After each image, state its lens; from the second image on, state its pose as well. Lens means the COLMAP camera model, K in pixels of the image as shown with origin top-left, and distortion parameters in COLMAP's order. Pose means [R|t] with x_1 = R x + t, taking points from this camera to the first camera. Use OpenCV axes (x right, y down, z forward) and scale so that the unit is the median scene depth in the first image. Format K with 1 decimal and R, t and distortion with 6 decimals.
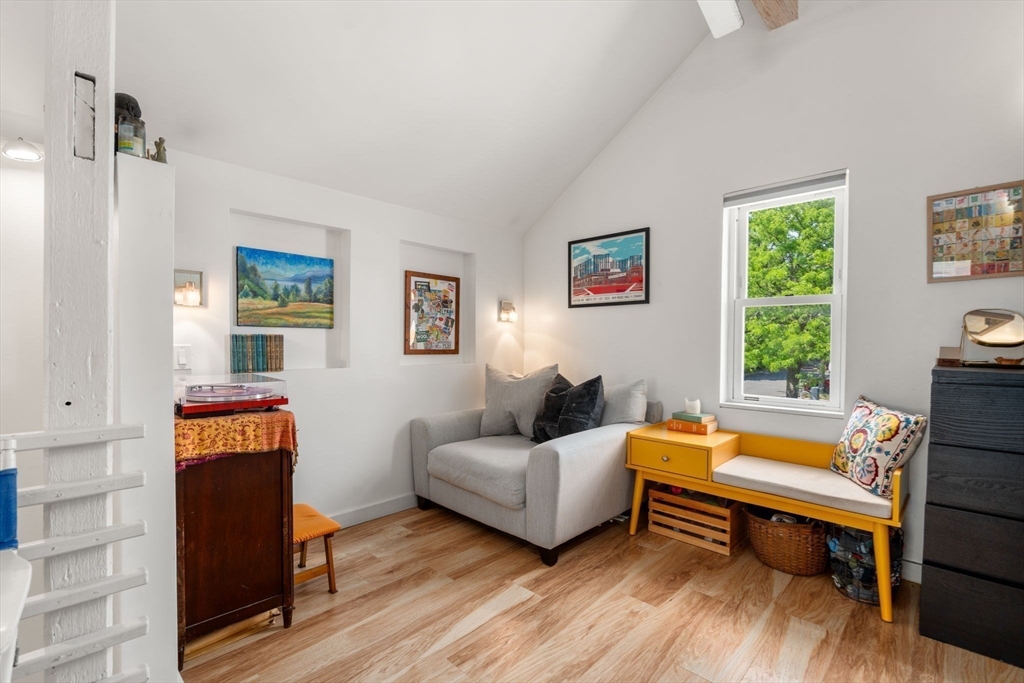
lens RADIAL K [[472.0, 0, 509.5], [0, 472.0, 349.9], [0, 0, 1]] dist [0.001172, 0.000362]
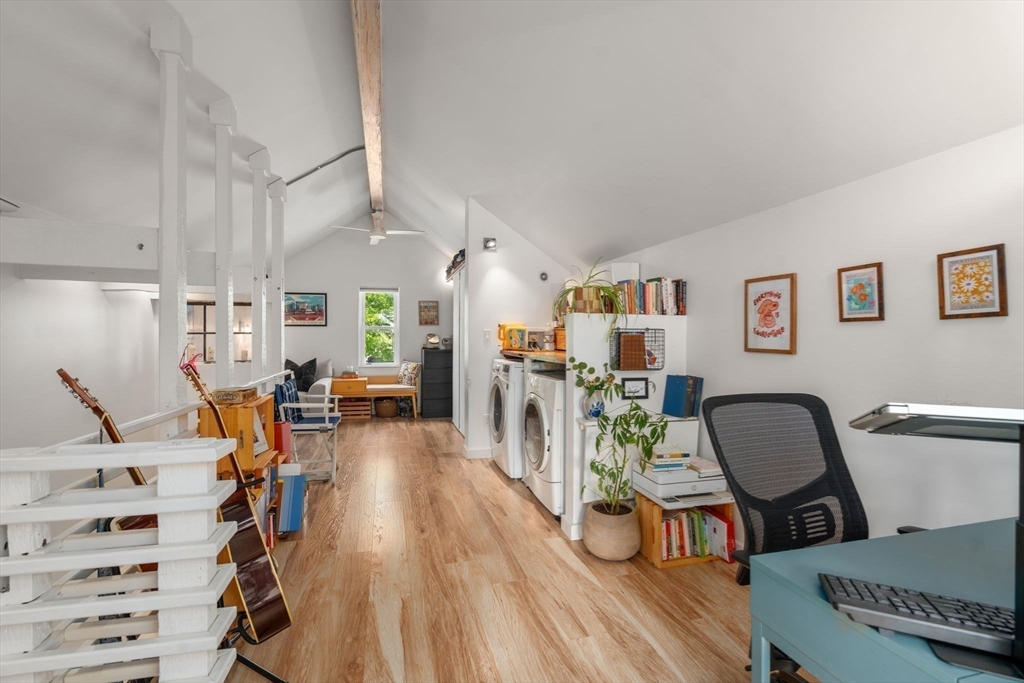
lens RADIAL K [[458.0, 0, 512.0], [0, 458.0, 341.5], [0, 0, 1]] dist [-0.000630, 0.000188]
pose [[0.504649, -0.010580, 0.863259, -1.270850], [0.017572, 0.999844, 0.001982, -0.014195], [-0.863145, 0.014169, 0.504757, -0.976168]]
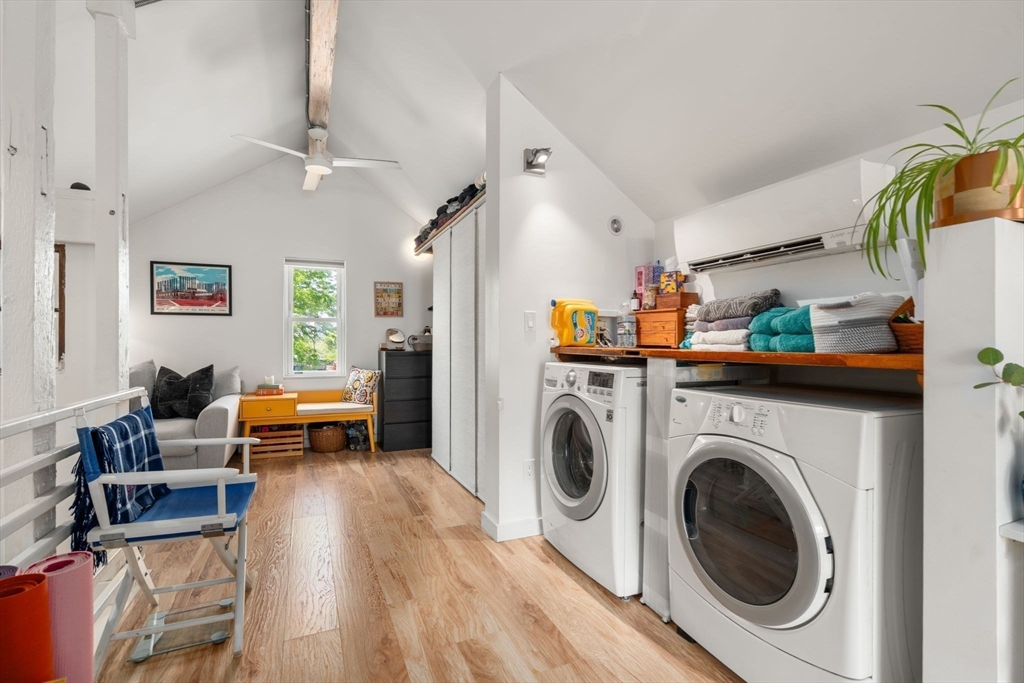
lens RADIAL K [[462.9, 0, 511.6], [0, 462.9, 345.4], [0, 0, 1]] dist [0.001059, 0.000771]
pose [[0.369437, -0.006531, 0.929233, -0.805852], [0.019629, 0.999807, -0.000777, 0.014701], [-0.929048, 0.018527, 0.369494, -0.399396]]
